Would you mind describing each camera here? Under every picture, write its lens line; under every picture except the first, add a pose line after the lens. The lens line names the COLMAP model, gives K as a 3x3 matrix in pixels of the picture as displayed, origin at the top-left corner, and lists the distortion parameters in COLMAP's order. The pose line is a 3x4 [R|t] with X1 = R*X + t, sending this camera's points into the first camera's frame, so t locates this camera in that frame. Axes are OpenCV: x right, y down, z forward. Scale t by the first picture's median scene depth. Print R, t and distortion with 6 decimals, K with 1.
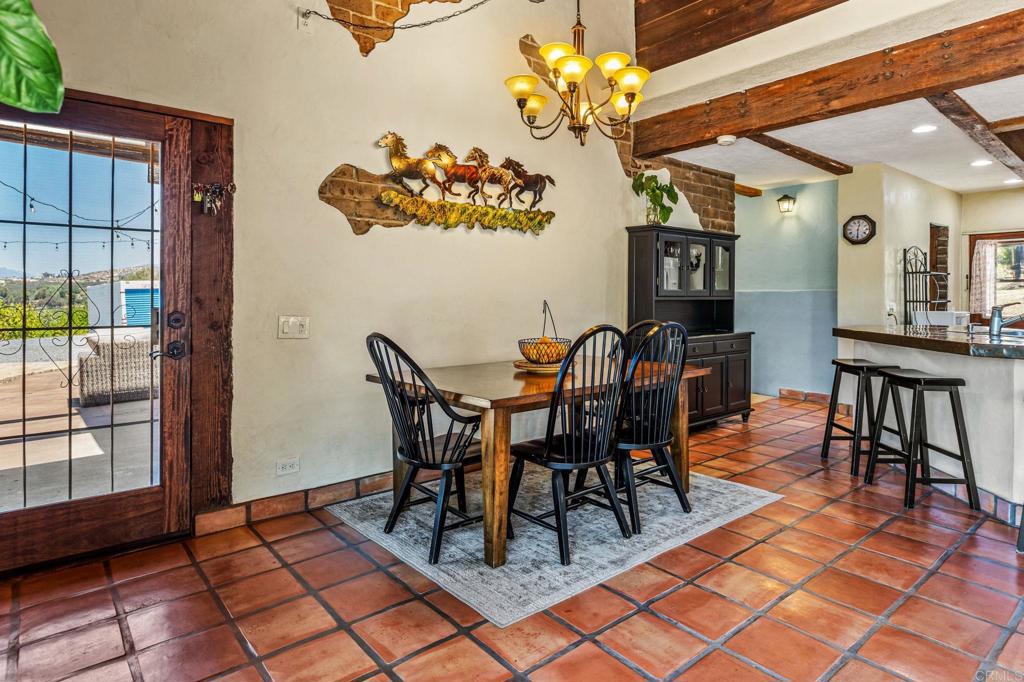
lens RADIAL K [[573.7, 0, 510.2], [0, 573.7, 298.2], [0, 0, 1]] dist [0.001685, -0.001937]
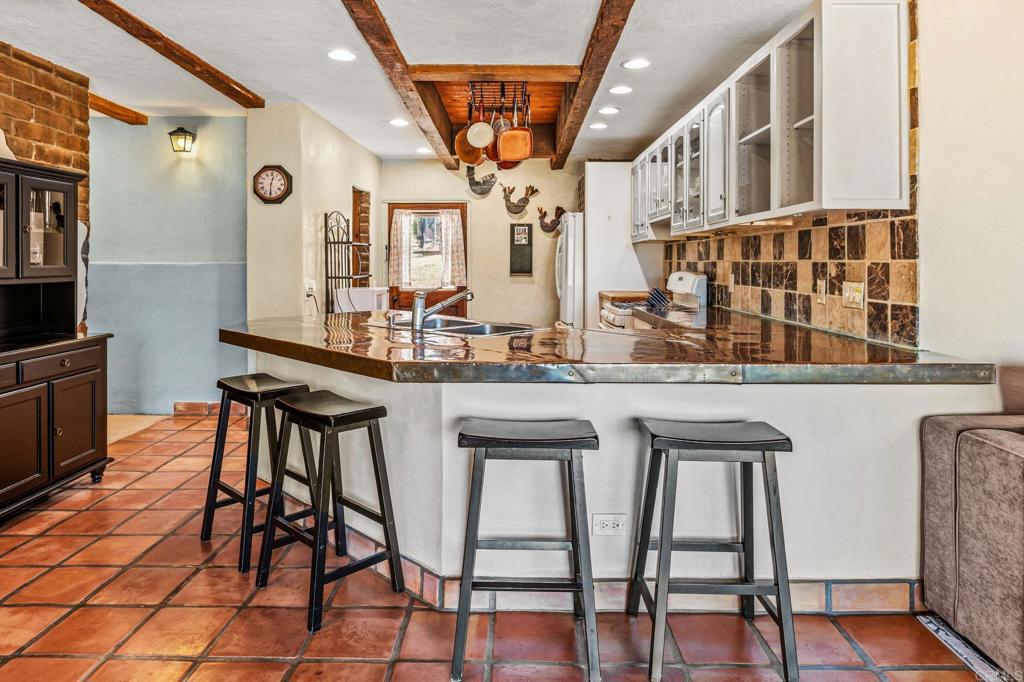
lens RADIAL K [[627.6, 0, 511.4], [0, 627.6, 266.0], [0, 0, 1]] dist [-0.000060, -0.000051]
pose [[0.644757, -0.005692, 0.764366, 0.178878], [0.001836, 0.999981, 0.005898, -0.016355], [-0.764385, -0.002399, 0.644755, 0.227652]]
